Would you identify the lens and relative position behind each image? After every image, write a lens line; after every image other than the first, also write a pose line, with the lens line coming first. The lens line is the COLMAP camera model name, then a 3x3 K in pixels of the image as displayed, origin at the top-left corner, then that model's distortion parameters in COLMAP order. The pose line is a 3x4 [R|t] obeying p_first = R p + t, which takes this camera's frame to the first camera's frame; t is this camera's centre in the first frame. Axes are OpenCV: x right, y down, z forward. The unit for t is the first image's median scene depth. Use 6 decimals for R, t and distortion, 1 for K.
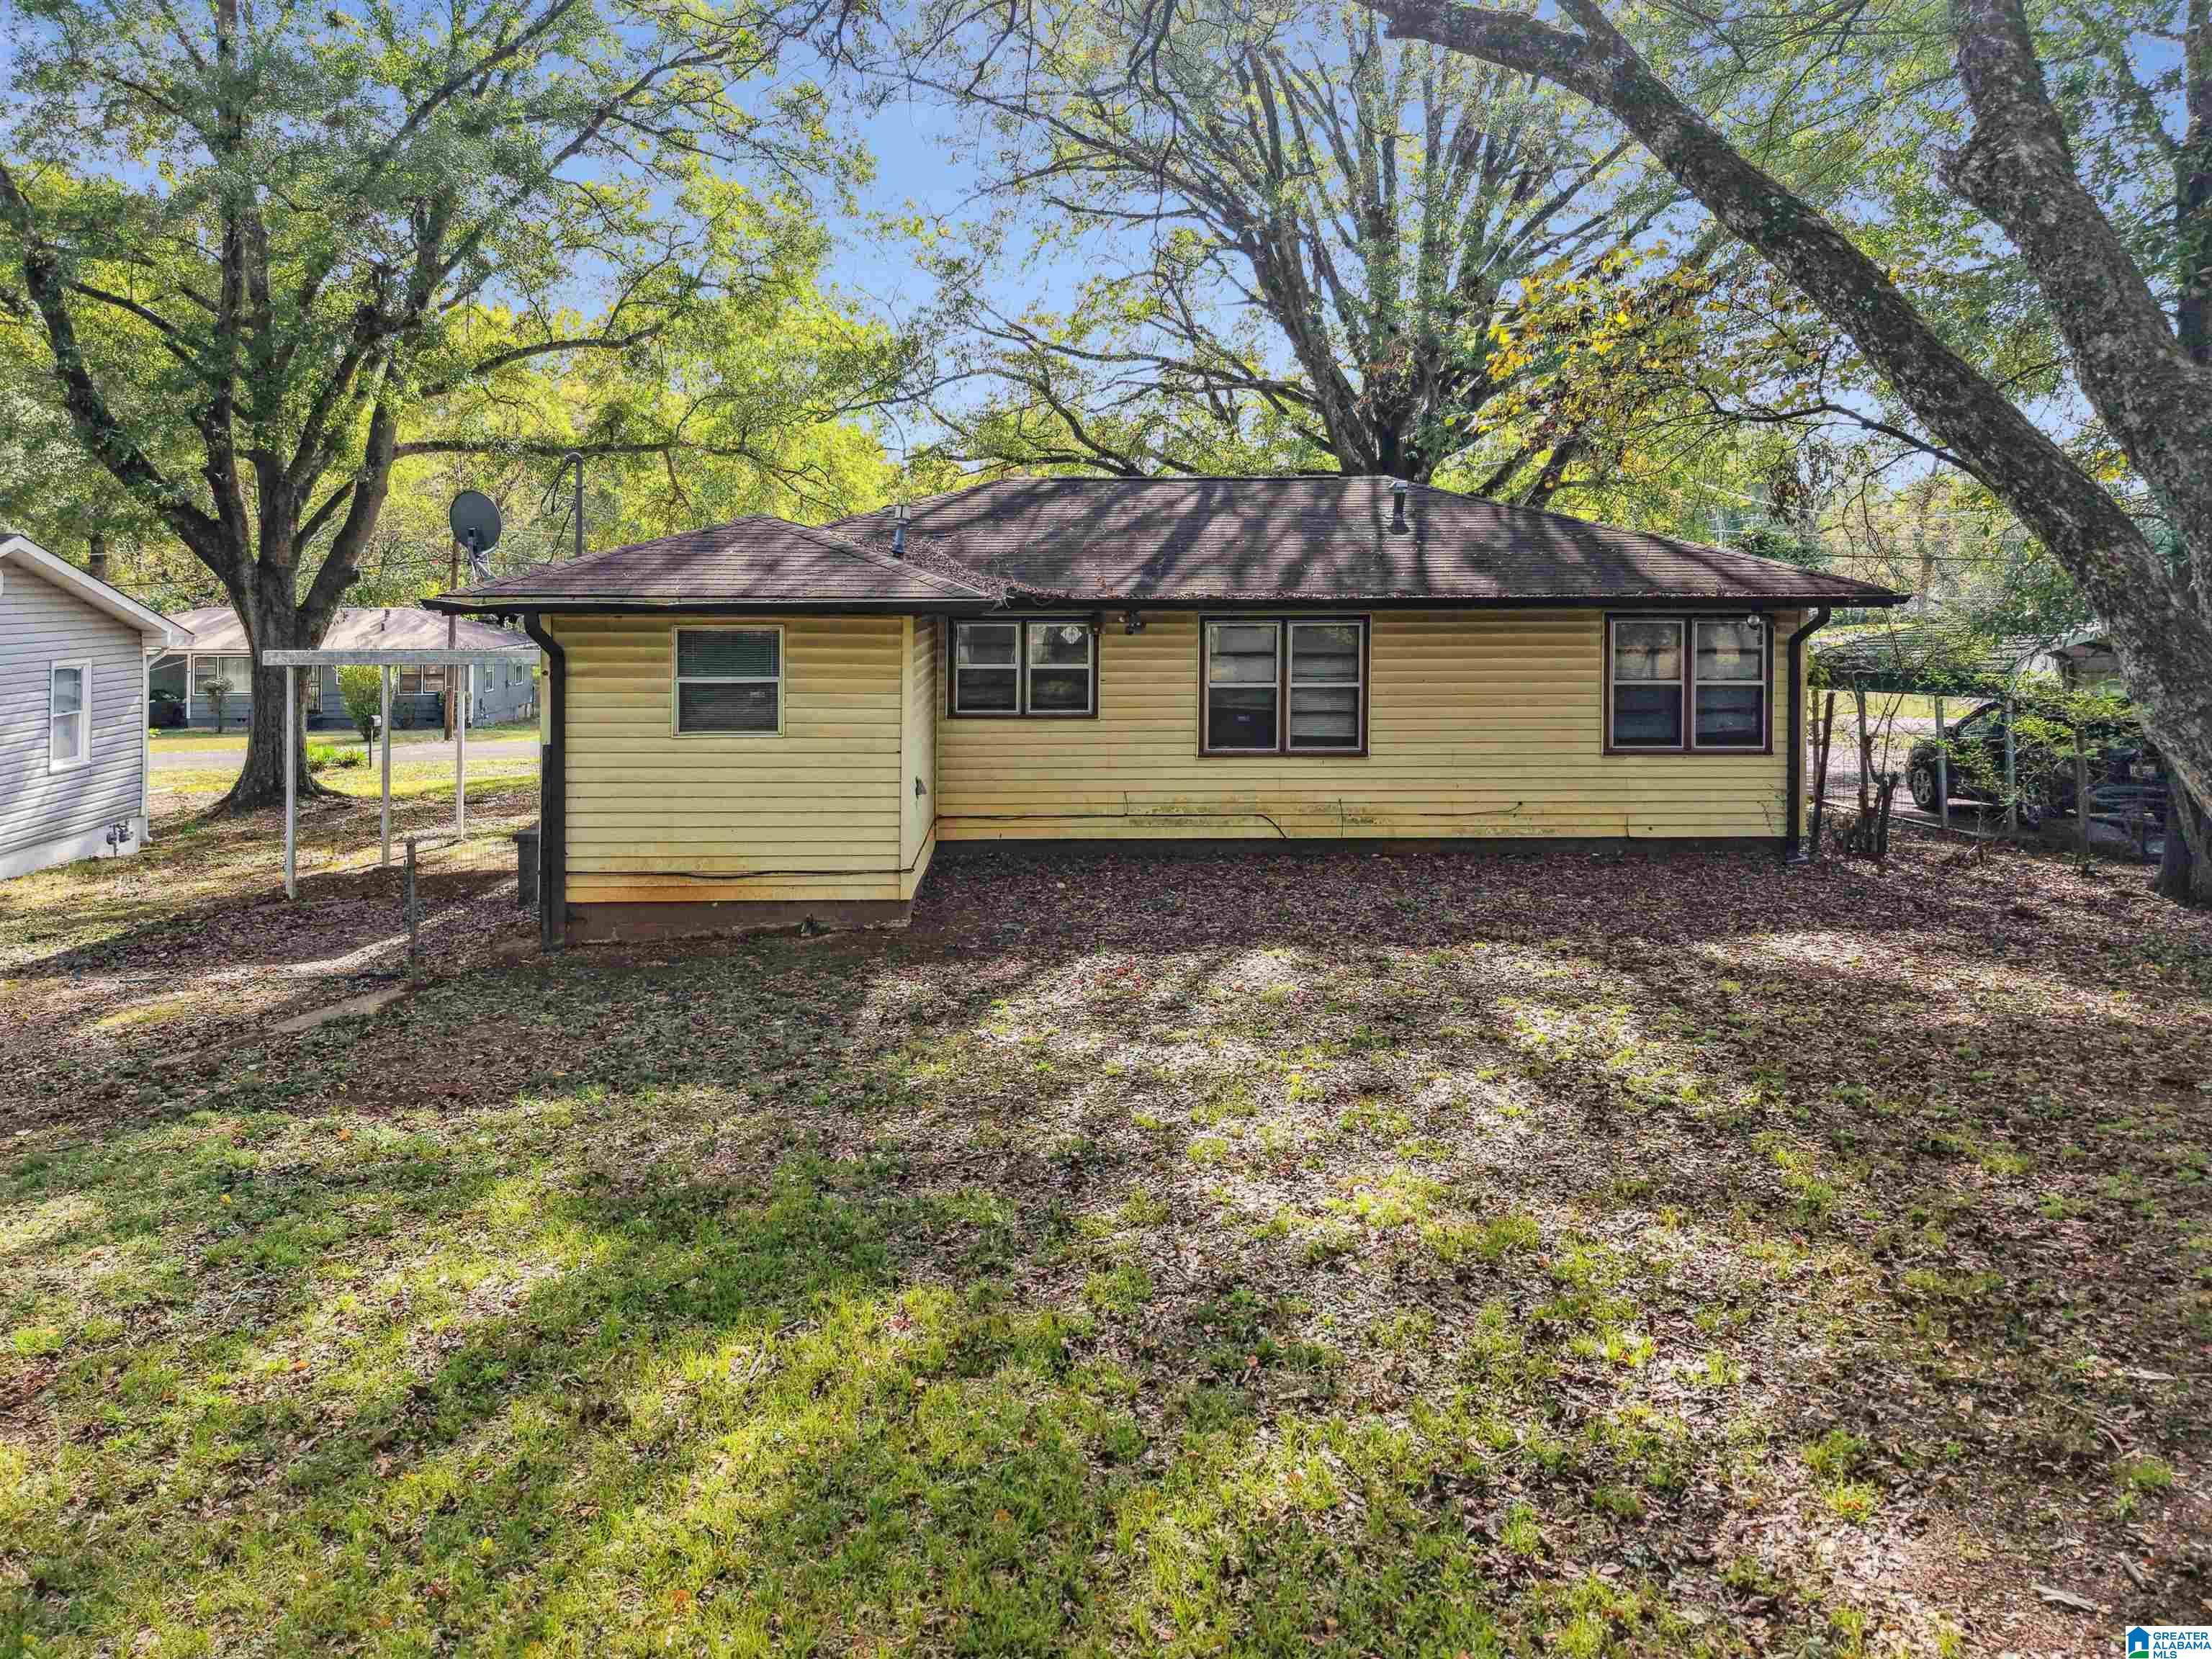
lens RADIAL K [[1556.2, 0, 1106.0], [0, 1556.2, 829.5], [0, 0, 1]] dist [0.001929, -0.003537]
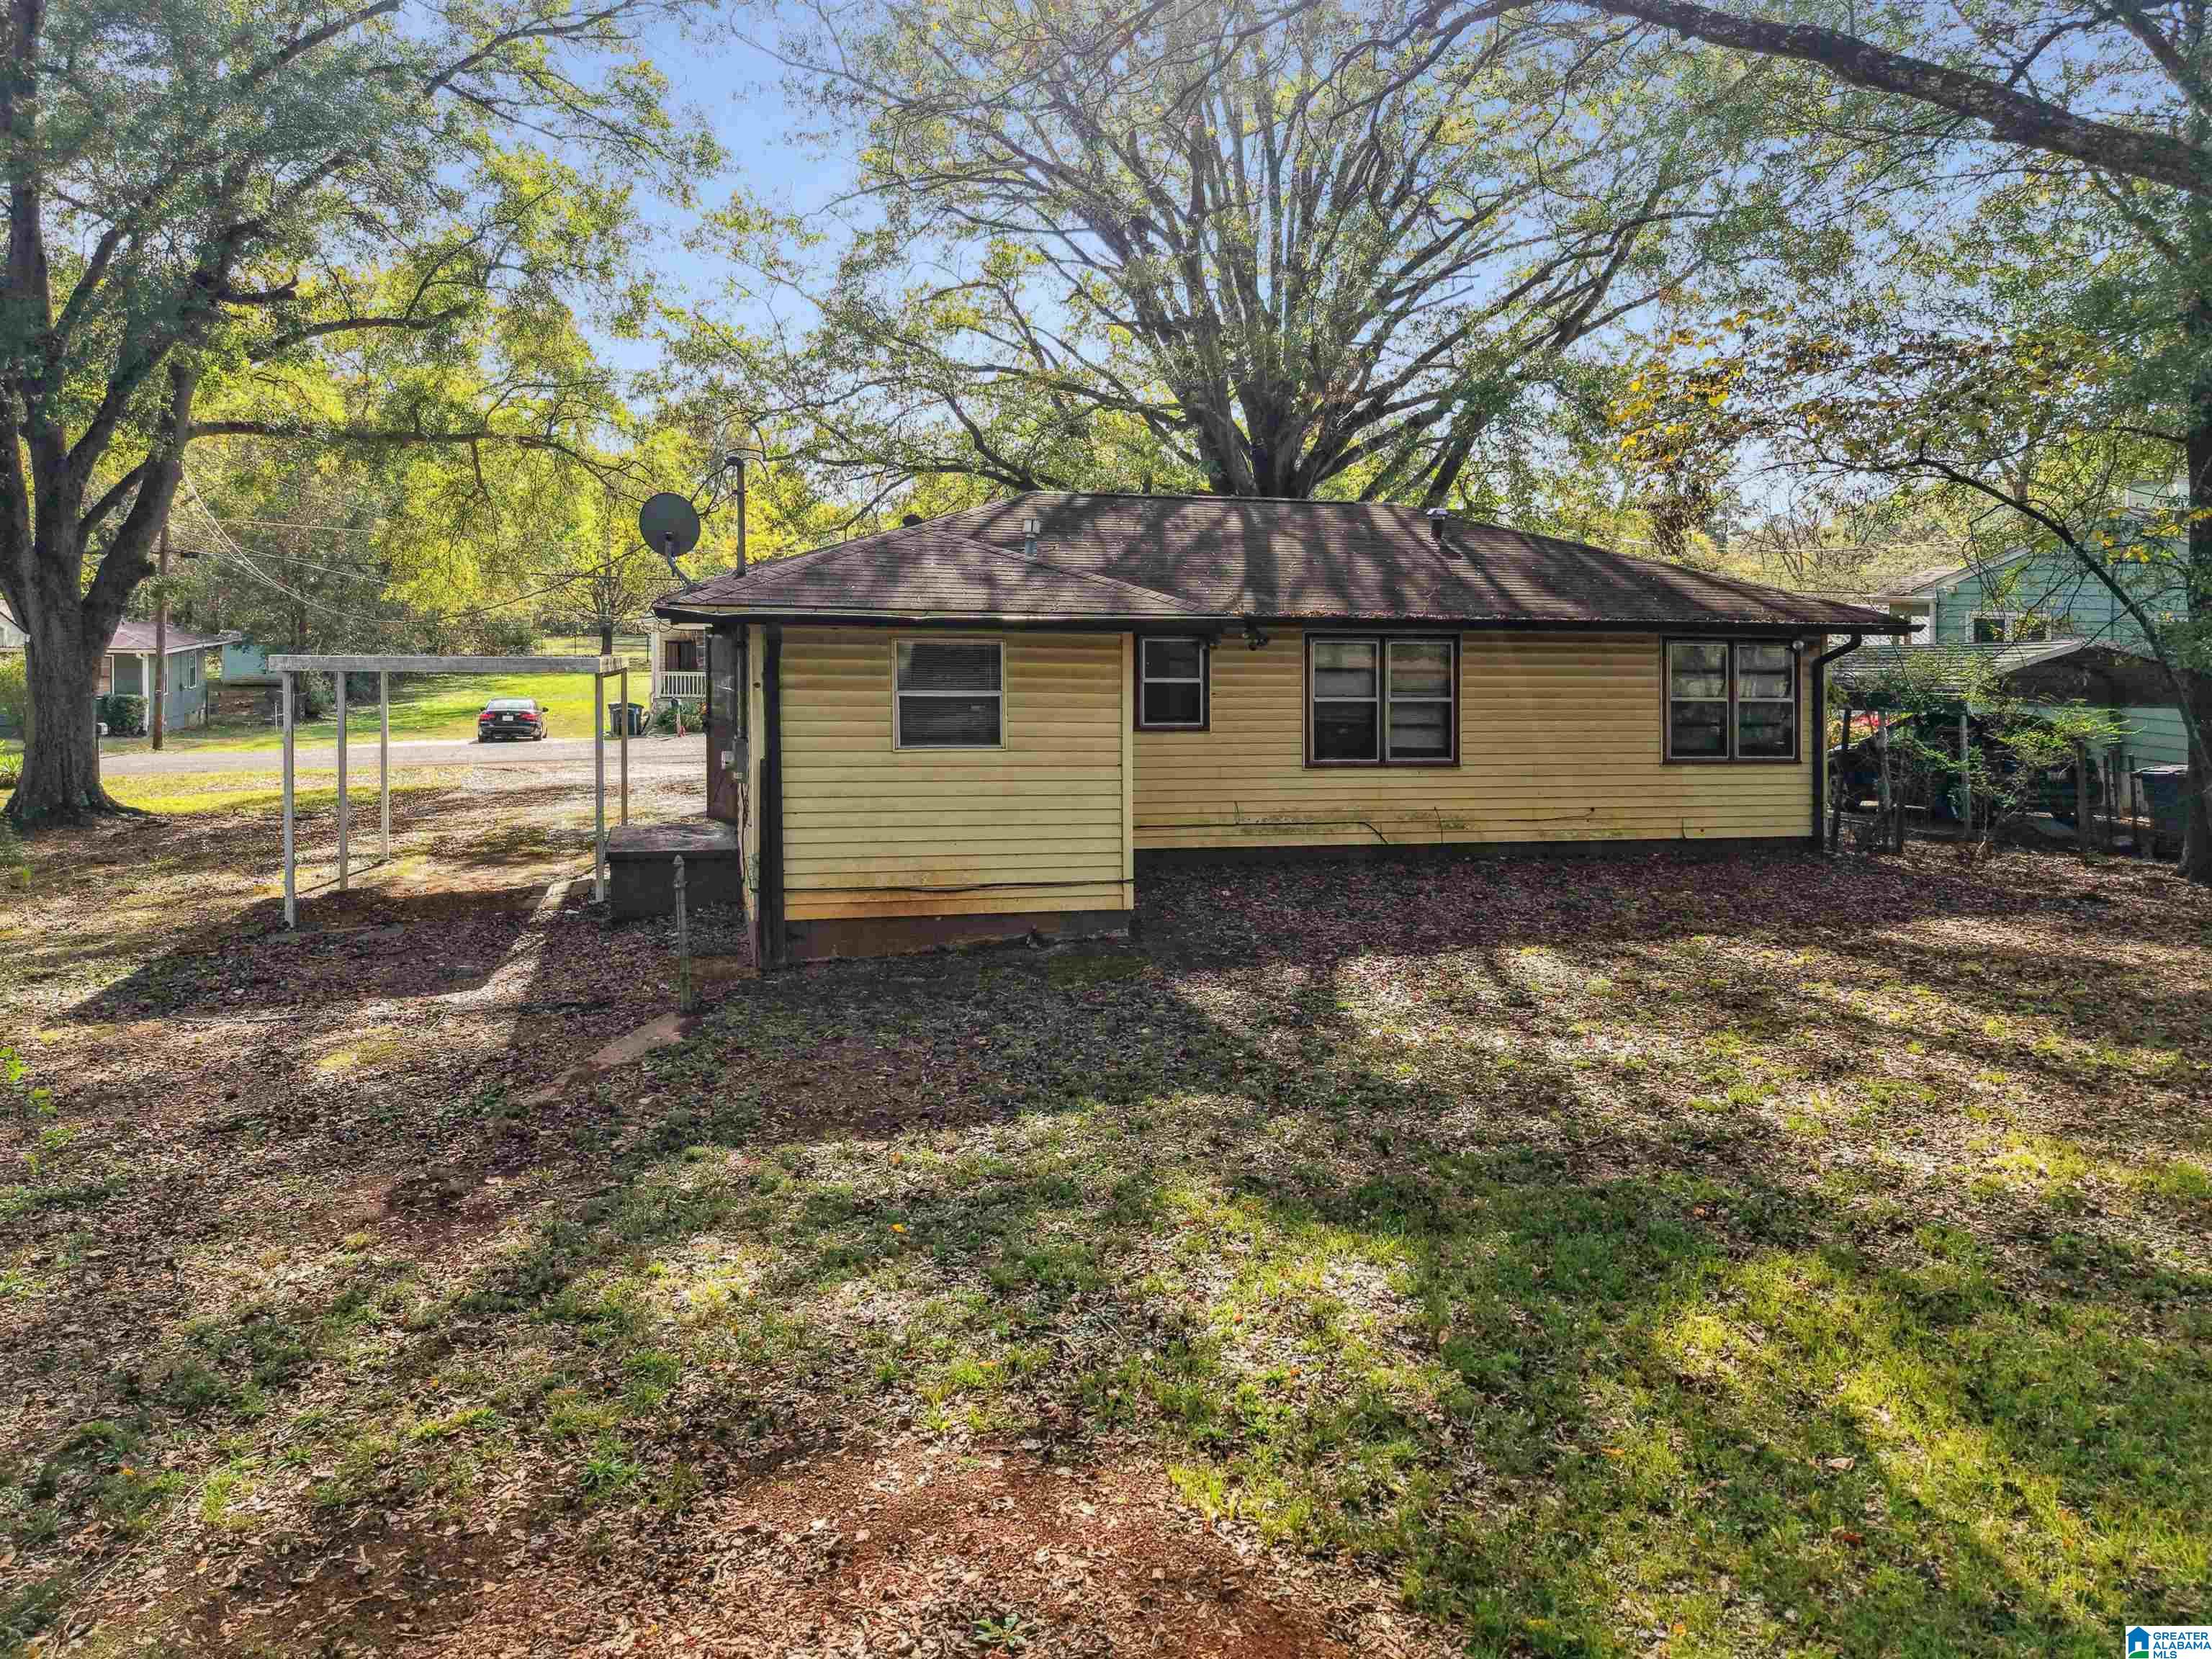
lens RADIAL K [[1550.3, 0, 1106.0], [0, 1550.3, 829.5], [0, 0, 1]] dist [0.012341, -0.006050]
pose [[0.976787, -0.012564, 0.213846, -0.301881], [0.013458, 0.999906, -0.002721, -0.004097], [-0.213791, 0.005536, 0.976864, 0.008222]]
